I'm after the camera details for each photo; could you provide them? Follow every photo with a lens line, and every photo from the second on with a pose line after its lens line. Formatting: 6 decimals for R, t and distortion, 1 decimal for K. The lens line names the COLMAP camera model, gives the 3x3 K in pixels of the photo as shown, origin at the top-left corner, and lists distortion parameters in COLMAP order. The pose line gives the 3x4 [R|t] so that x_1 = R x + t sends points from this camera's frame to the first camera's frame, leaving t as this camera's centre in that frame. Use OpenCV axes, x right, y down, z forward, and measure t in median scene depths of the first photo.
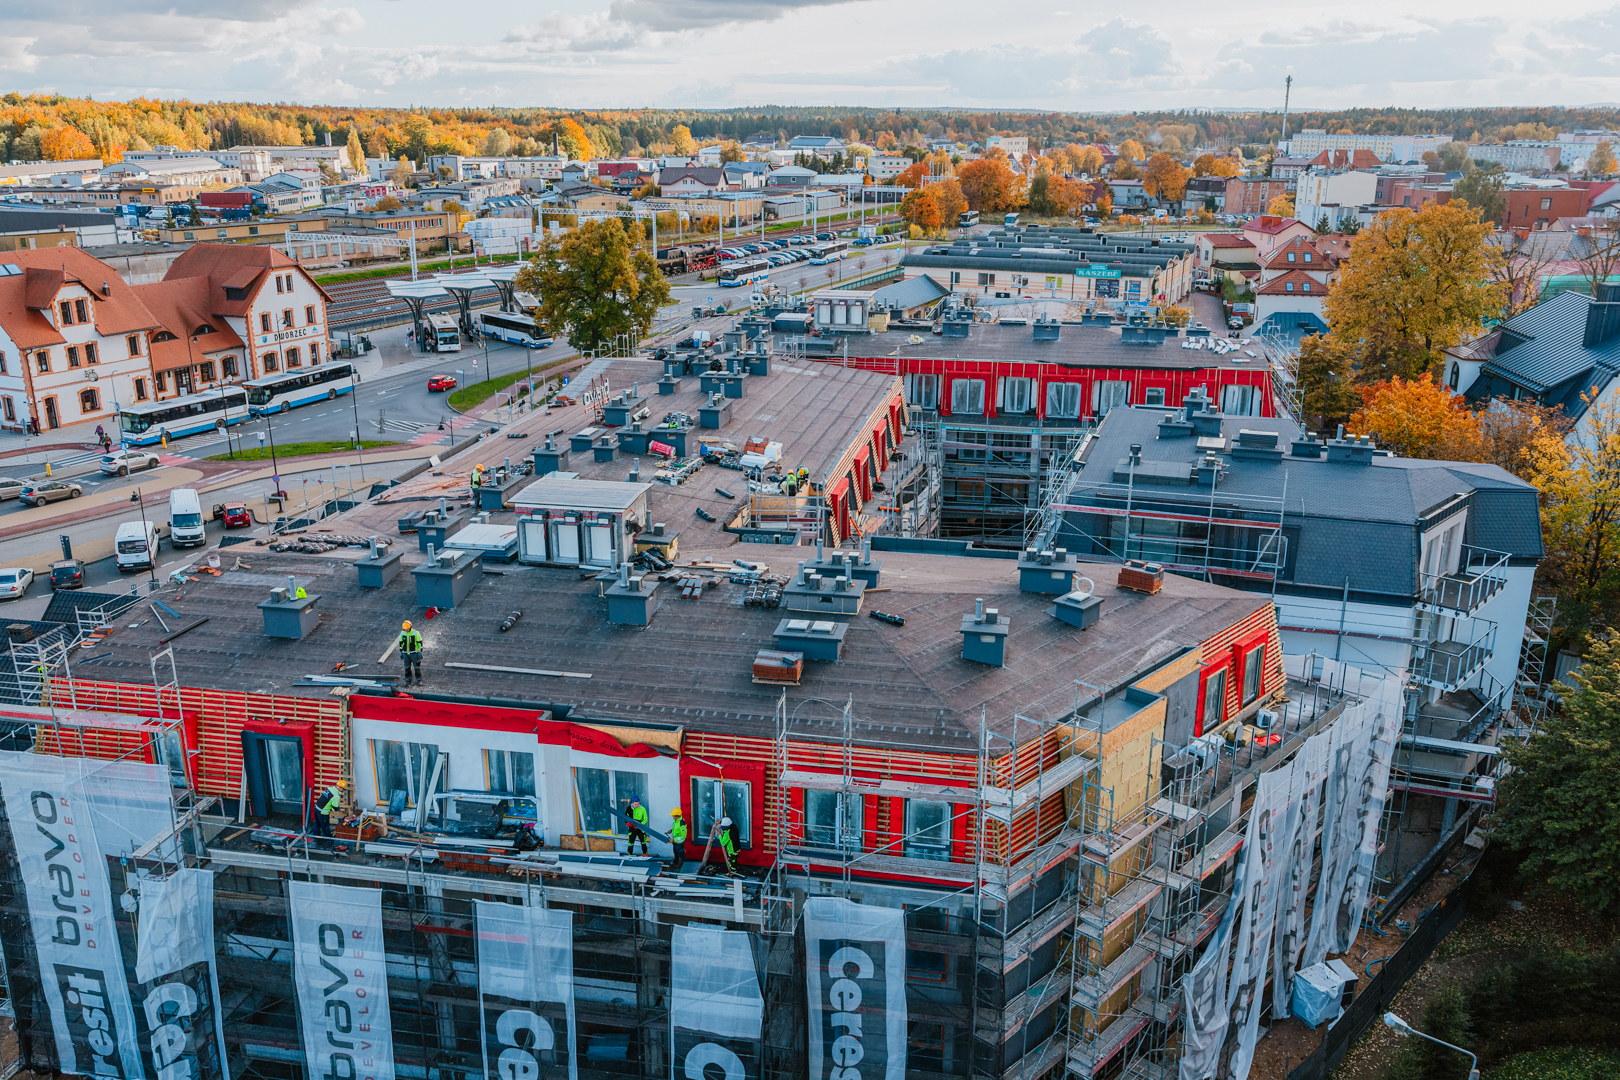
lens RADIAL K [[1332.4, 0, 810.0], [0, 1332.4, 540.0], [0, 0, 1]] dist [0.008817, -0.004240]
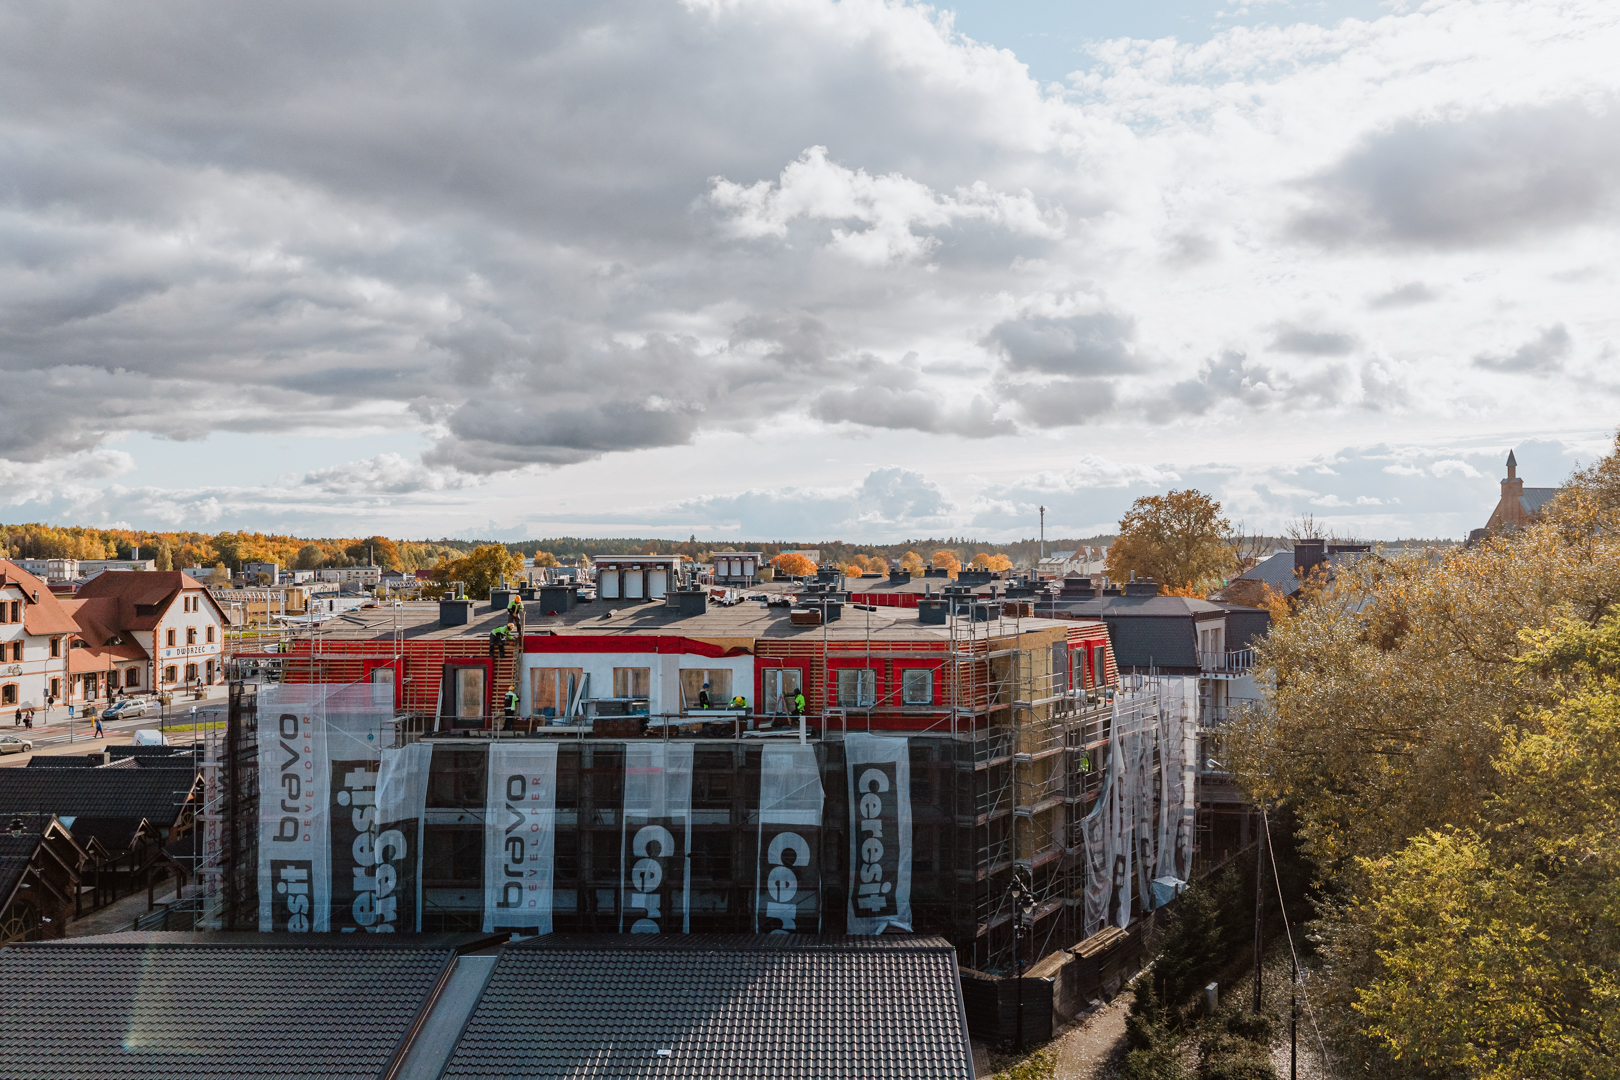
lens RADIAL K [[1332.4, 0, 810.0], [0, 1332.4, 540.0], [0, 0, 1]] dist [0.008817, -0.004240]
pose [[0.988178, -0.001611, 0.153300, -0.245608], [0.049073, 0.950657, -0.306340, 0.465485], [-0.145243, 0.310241, 0.939497, -0.450311]]
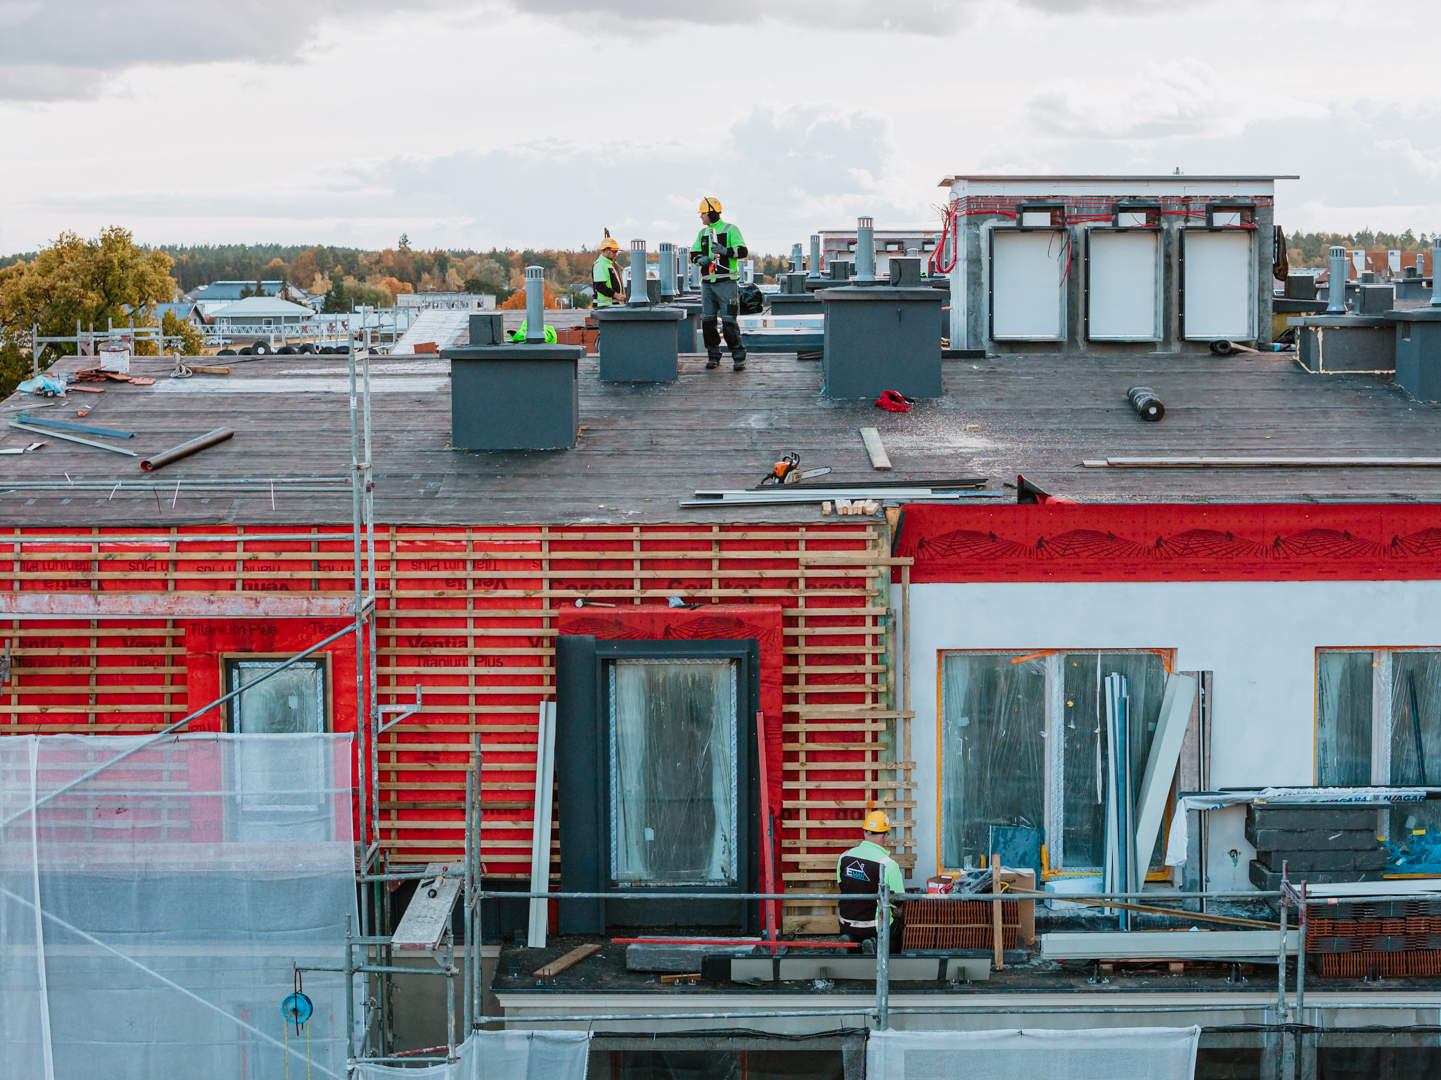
lens RADIAL K [[2874.1, 0, 720.5], [0, 2874.1, 540.0], [0, 0, 1]] dist [-0.060471, -0.268690]
pose [[0.983527, -0.022751, 0.179326, -0.493390], [0.060364, 0.976437, -0.207191, 0.256351], [-0.170387, 0.214602, 0.961725, 0.324742]]
